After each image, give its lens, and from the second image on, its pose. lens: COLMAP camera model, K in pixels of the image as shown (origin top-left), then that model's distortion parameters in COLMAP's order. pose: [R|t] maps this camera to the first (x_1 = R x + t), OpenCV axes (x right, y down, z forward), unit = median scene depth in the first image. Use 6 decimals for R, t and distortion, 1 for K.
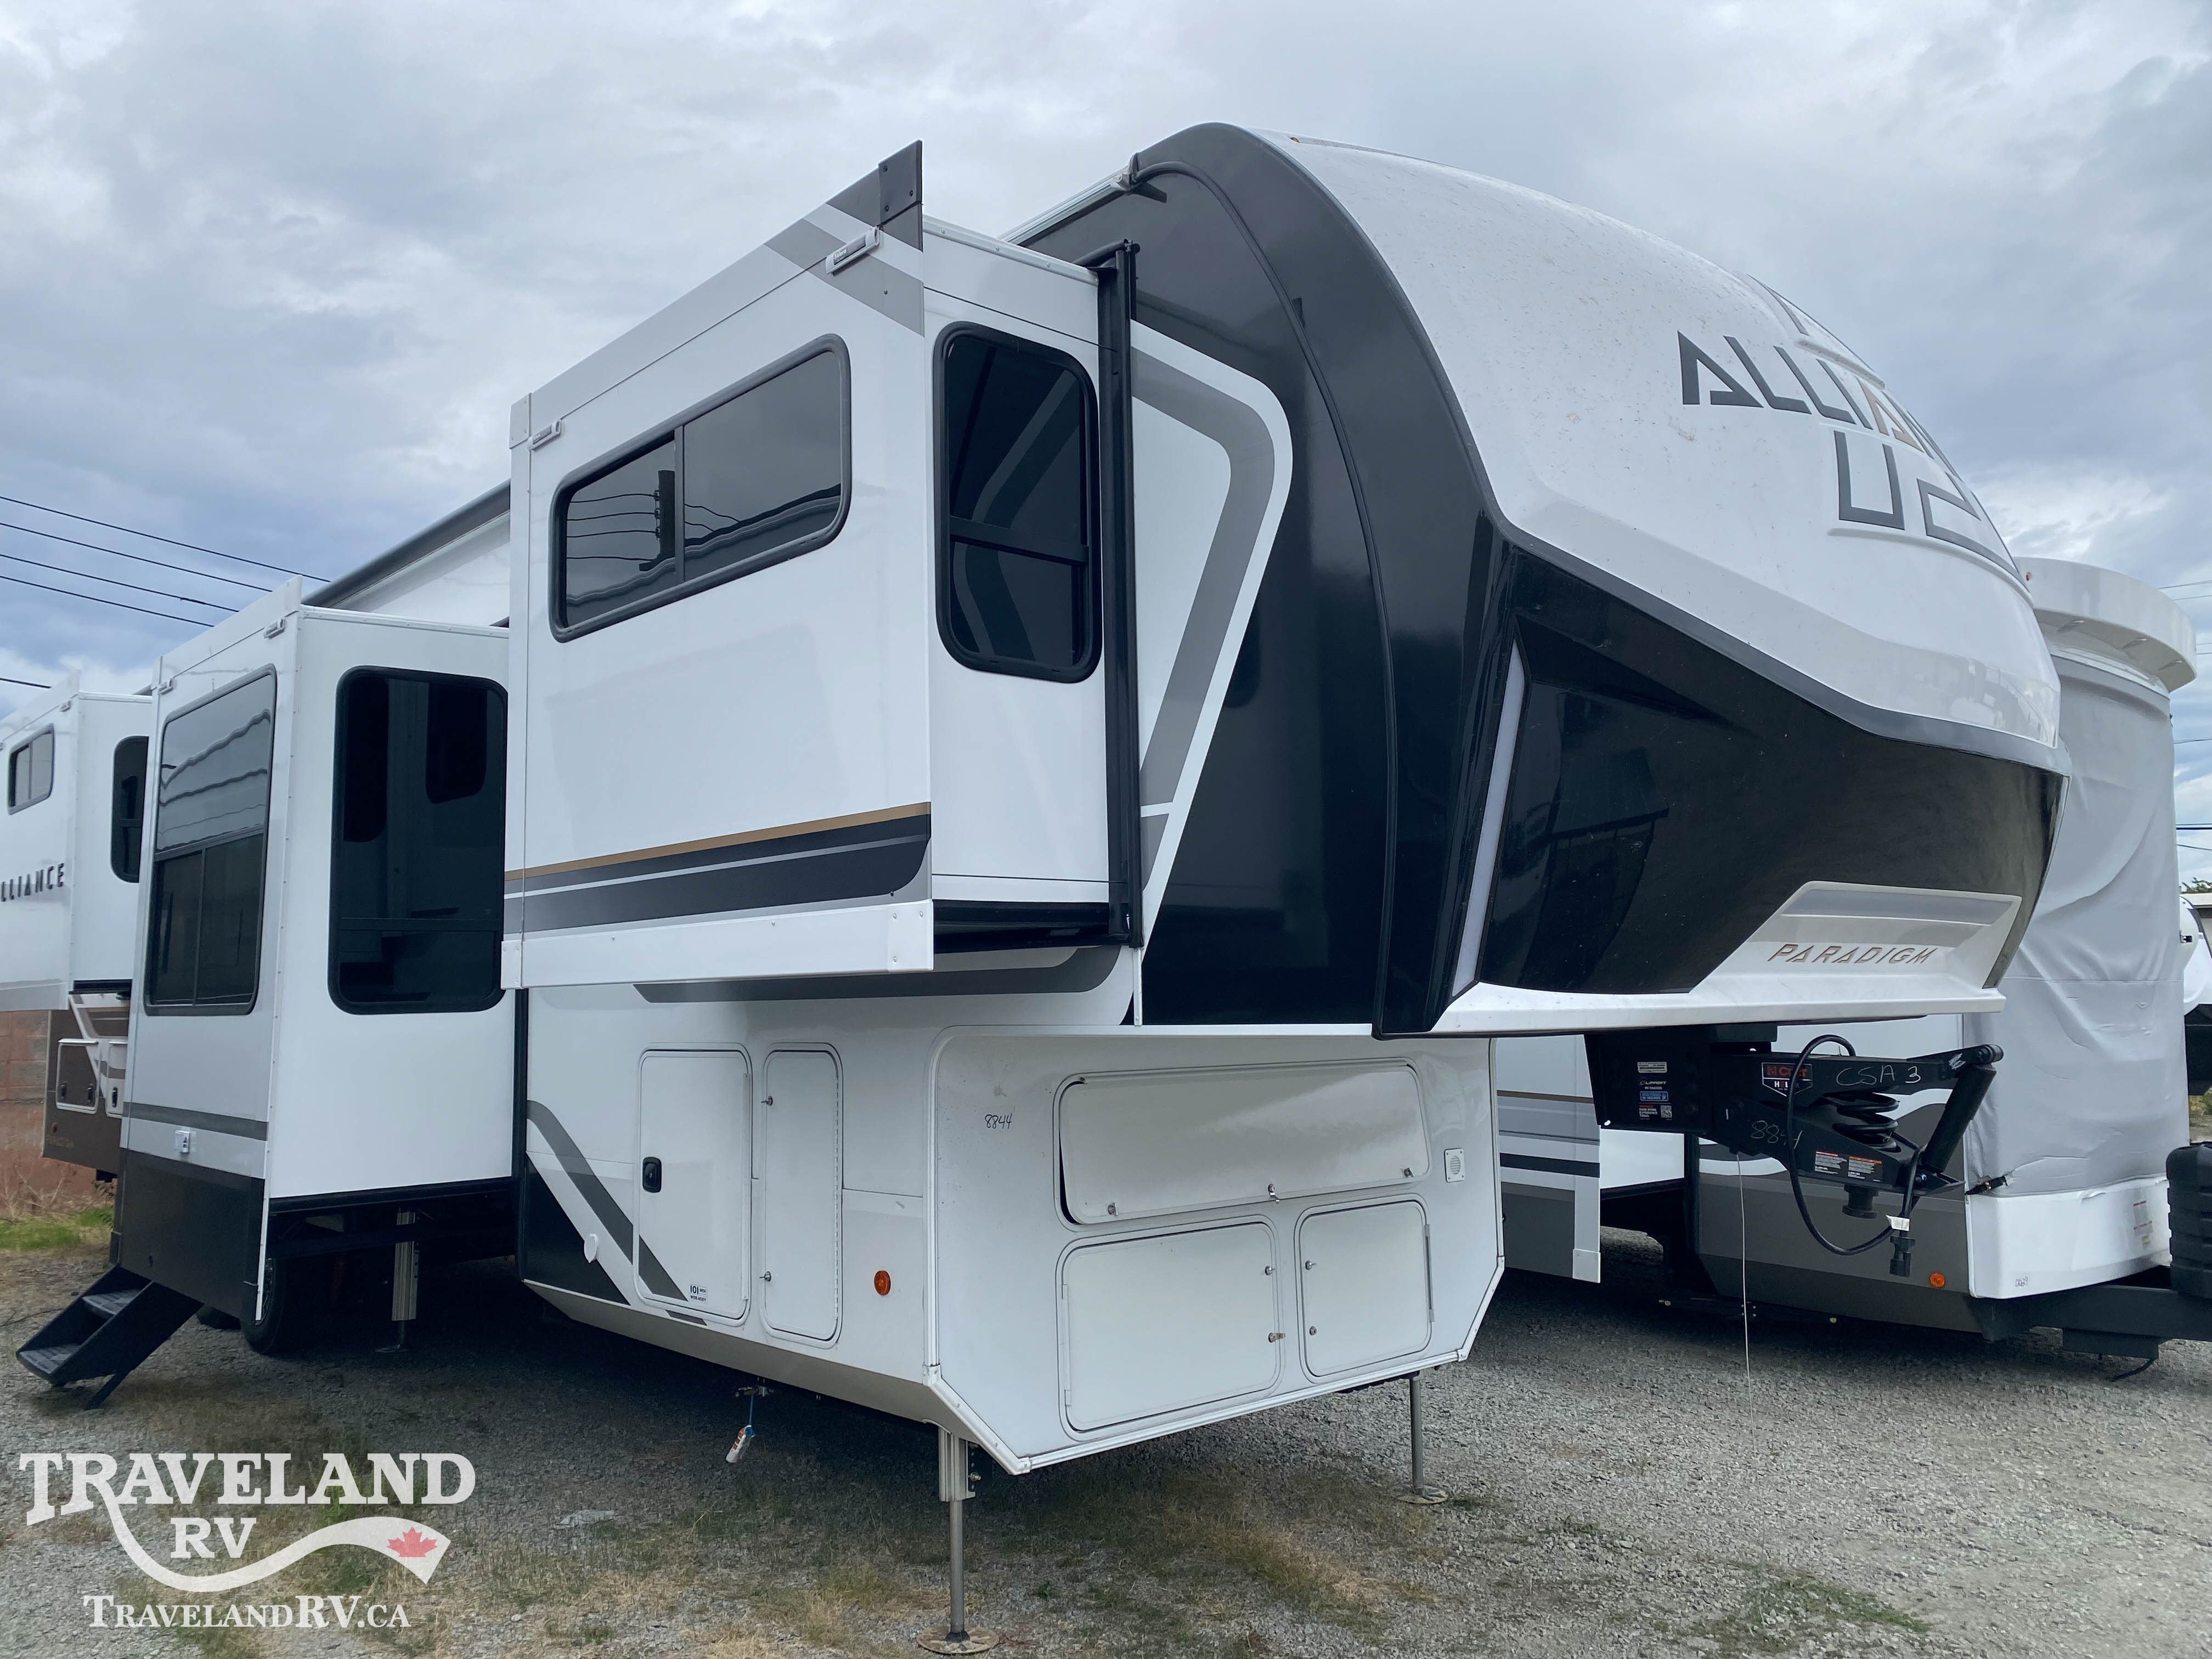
lens RADIAL K [[1674.5, 0, 1106.9], [0, 1674.5, 830.8], [0, 0, 1]] dist [0.022812, -0.002406]
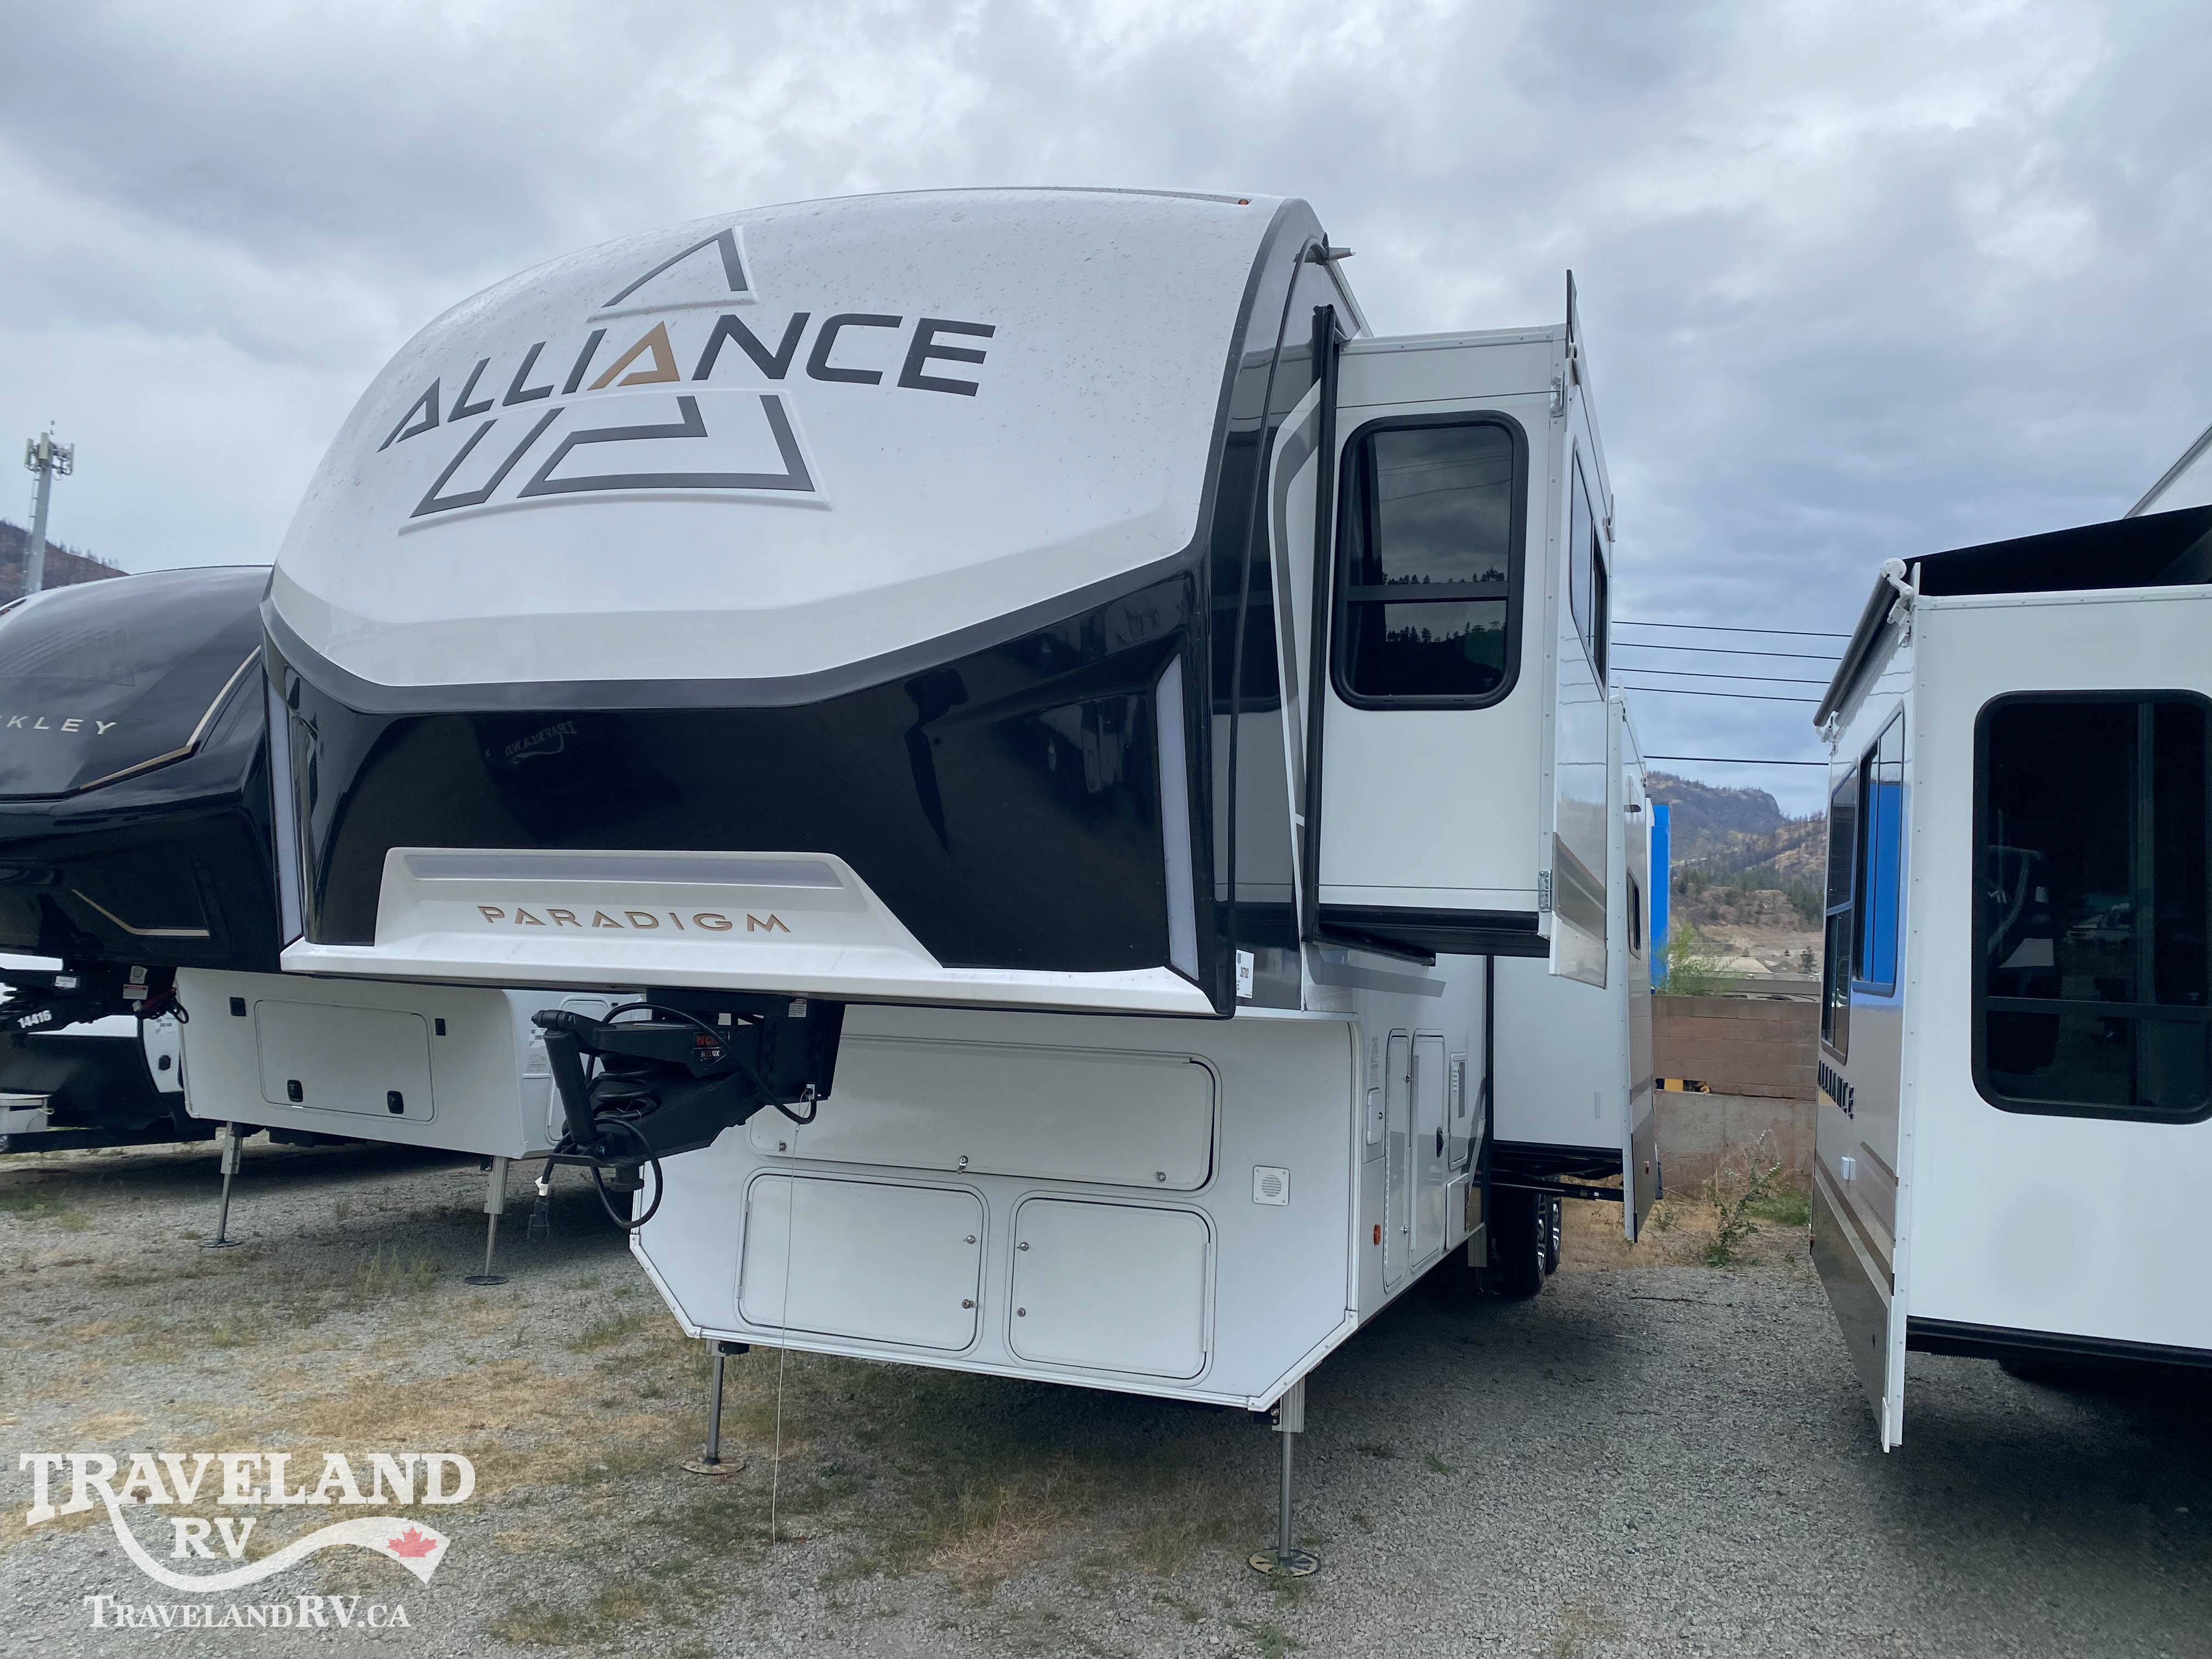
lens RADIAL K [[1674.5, 0, 1106.7], [0, 1674.5, 829.7], [0, 0, 1]] dist [0.022812, -0.002406]
pose [[0.471575, -0.050921, -0.880354, 1.102364], [0.038818, 0.998562, -0.036965, 0.051538], [0.880971, -0.016742, 0.472874, 0.607426]]
